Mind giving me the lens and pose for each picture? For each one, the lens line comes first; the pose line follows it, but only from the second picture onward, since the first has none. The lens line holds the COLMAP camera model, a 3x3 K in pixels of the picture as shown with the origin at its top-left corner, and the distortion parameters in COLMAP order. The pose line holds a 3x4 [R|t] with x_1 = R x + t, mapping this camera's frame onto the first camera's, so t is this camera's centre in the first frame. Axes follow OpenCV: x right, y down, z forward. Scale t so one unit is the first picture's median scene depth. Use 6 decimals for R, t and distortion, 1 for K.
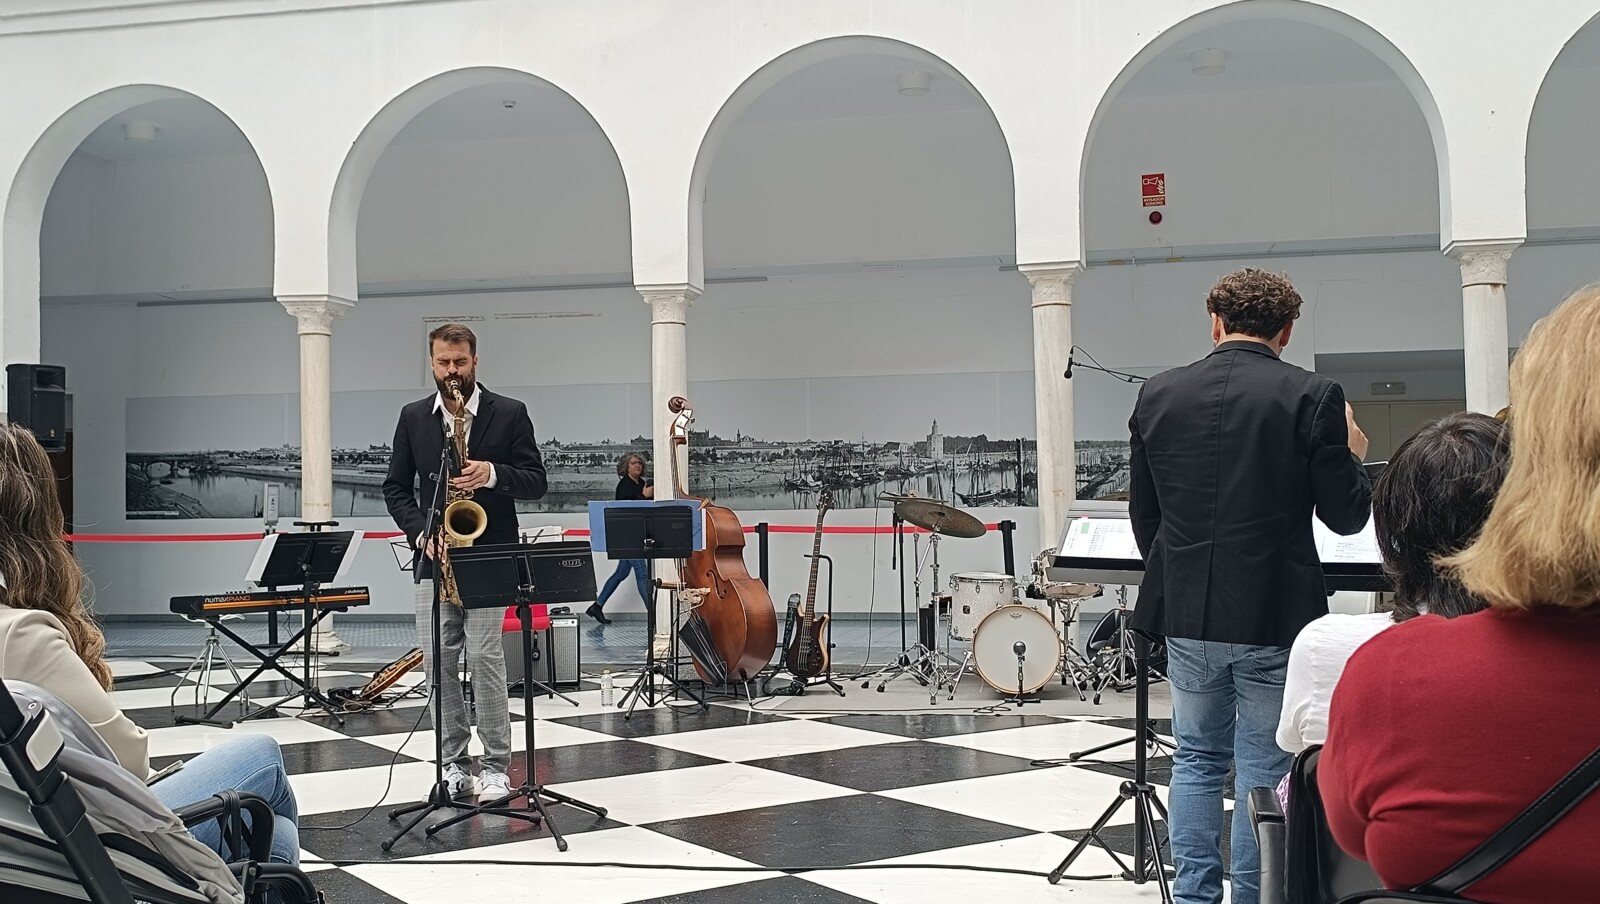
lens RADIAL K [[1577.6, 0, 855.2], [0, 1577.6, 451.9], [0, 0, 1]] dist [0.071771, -0.012635]
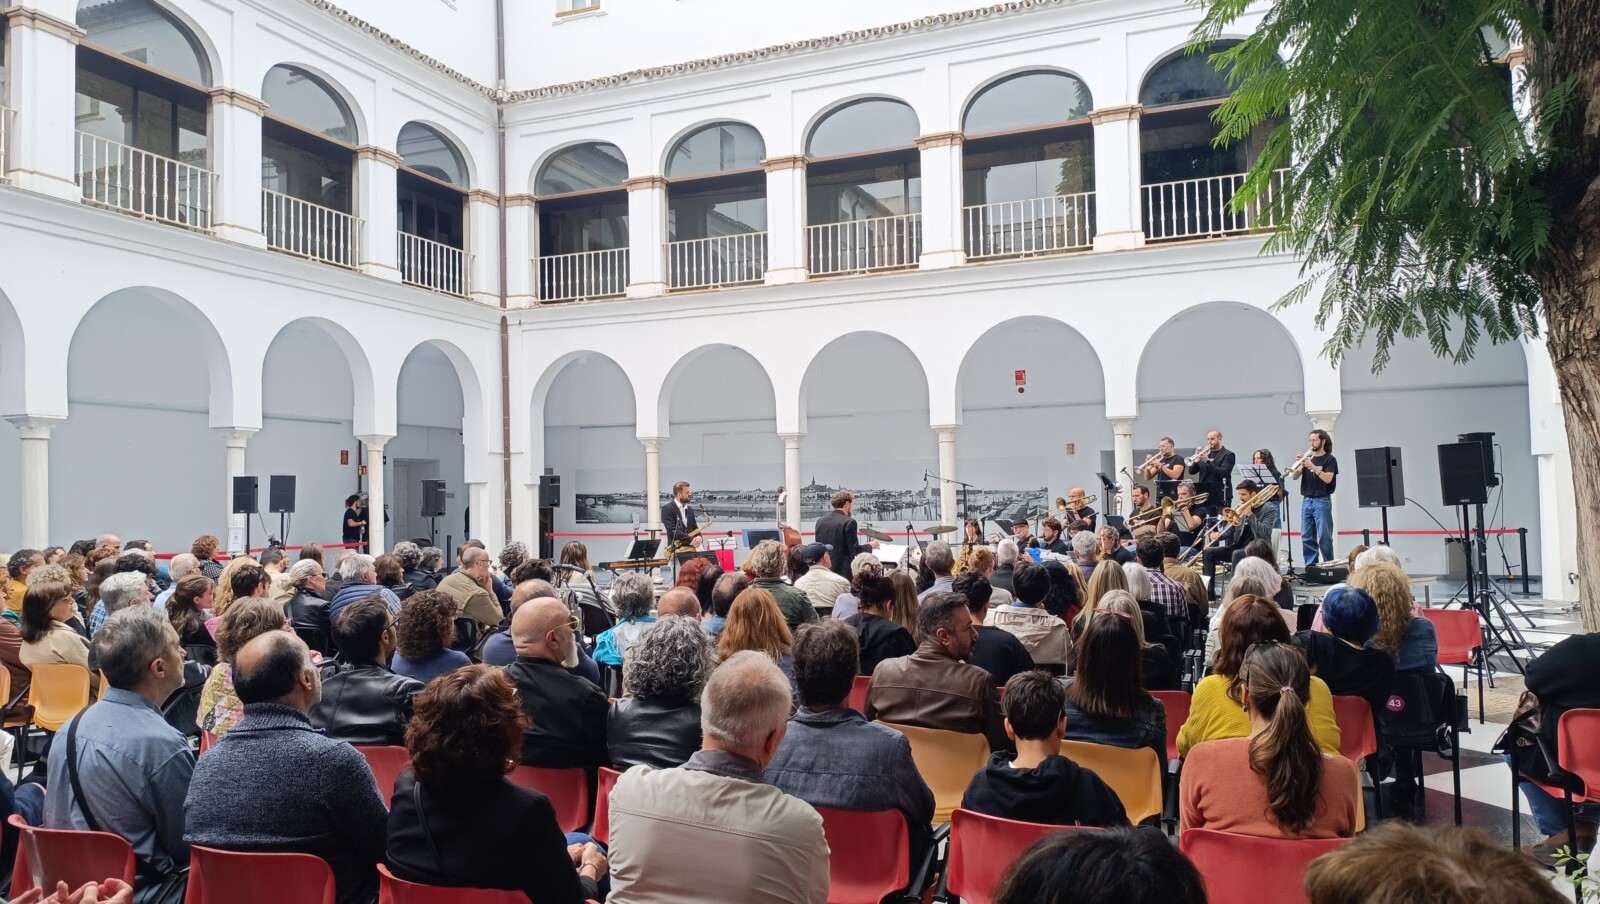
lens RADIAL K [[1069.1, 0, 800.0], [0, 1069.1, 452.0], [0, 0, 1]] dist [0.004491, -0.002441]
pose [[0.978458, -0.012932, -0.206040, 0.177941], [0.012090, 0.999913, -0.005347, -0.051767], [0.206091, 0.002741, 0.978529, -0.444686]]
